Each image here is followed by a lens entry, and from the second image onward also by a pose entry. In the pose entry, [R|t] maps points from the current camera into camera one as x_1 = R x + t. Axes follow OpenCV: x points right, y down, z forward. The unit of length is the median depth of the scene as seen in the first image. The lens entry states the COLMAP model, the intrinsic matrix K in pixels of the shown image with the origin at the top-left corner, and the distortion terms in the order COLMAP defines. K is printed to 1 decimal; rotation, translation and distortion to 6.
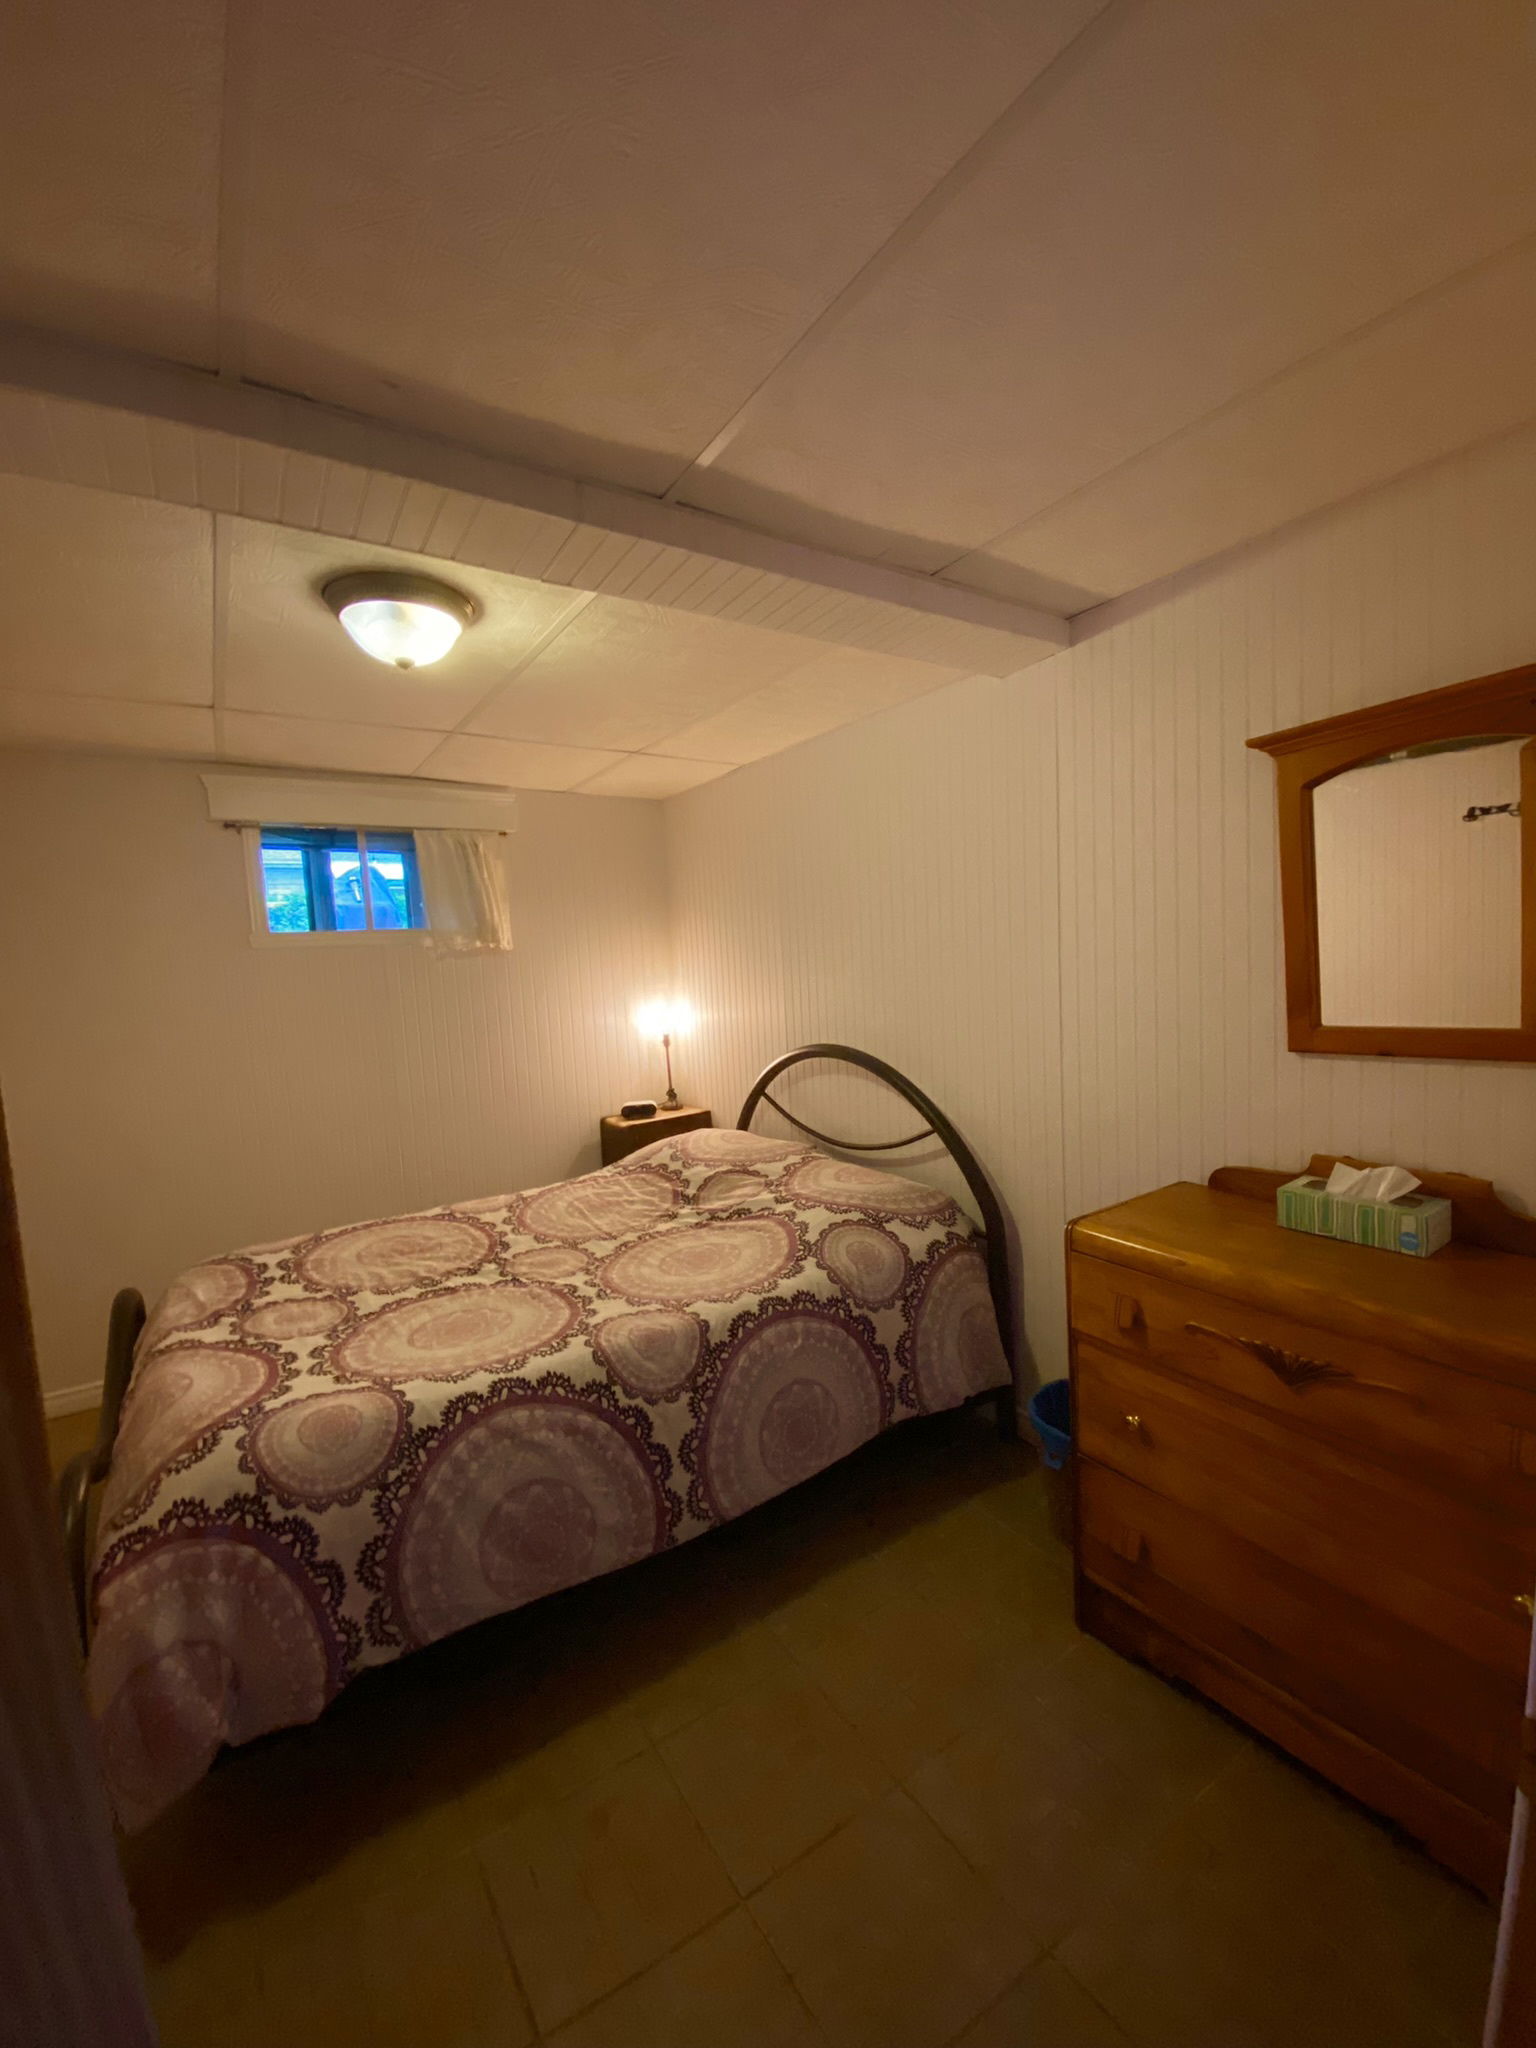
lens RADIAL K [[823.5, 0, 768.0], [0, 823.5, 1022.3], [0, 0, 1]] dist [0.000042, 0.000006]
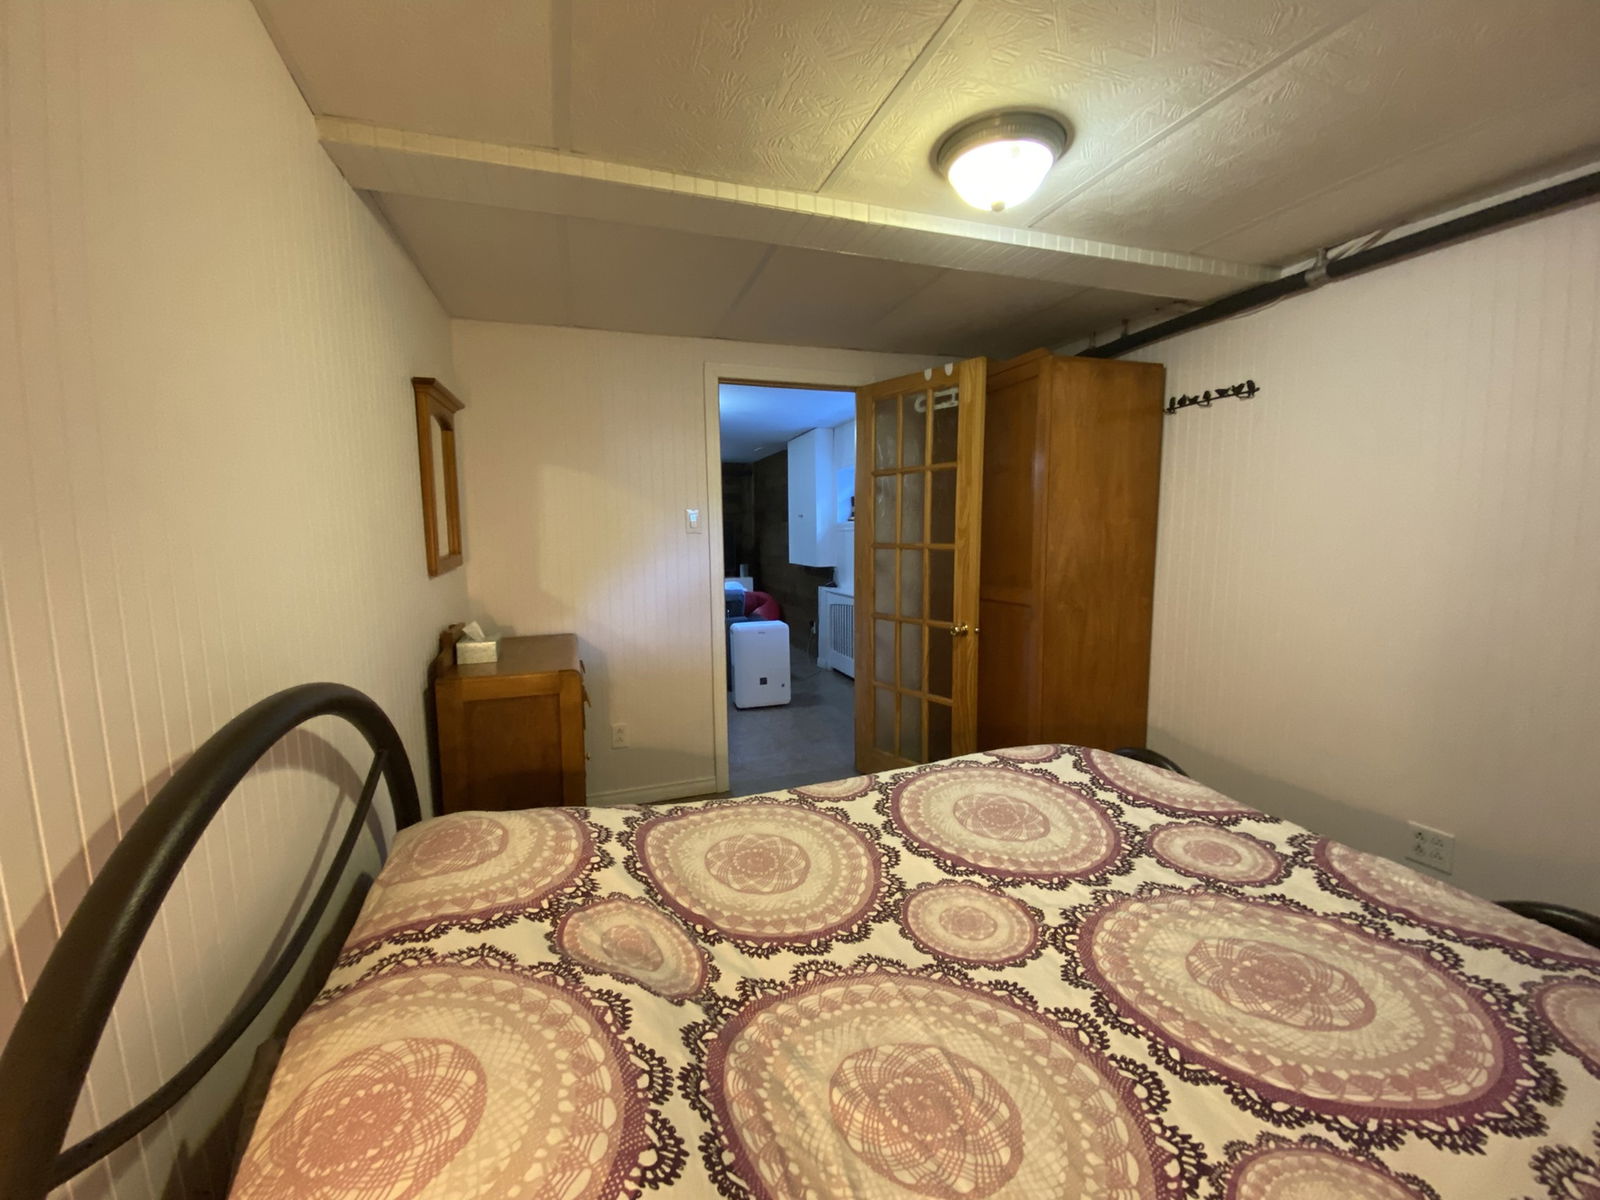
lens RADIAL K [[643.4, 0, 798.1], [0, 643.4, 600.5], [0, 0, 1]] dist [0.000042, 0.000006]
pose [[-0.967470, 0.053111, 0.247349, -0.337887], [0.099715, 0.978620, 0.179889, -0.083538], [-0.232507, 0.198702, -0.952081, 1.801567]]
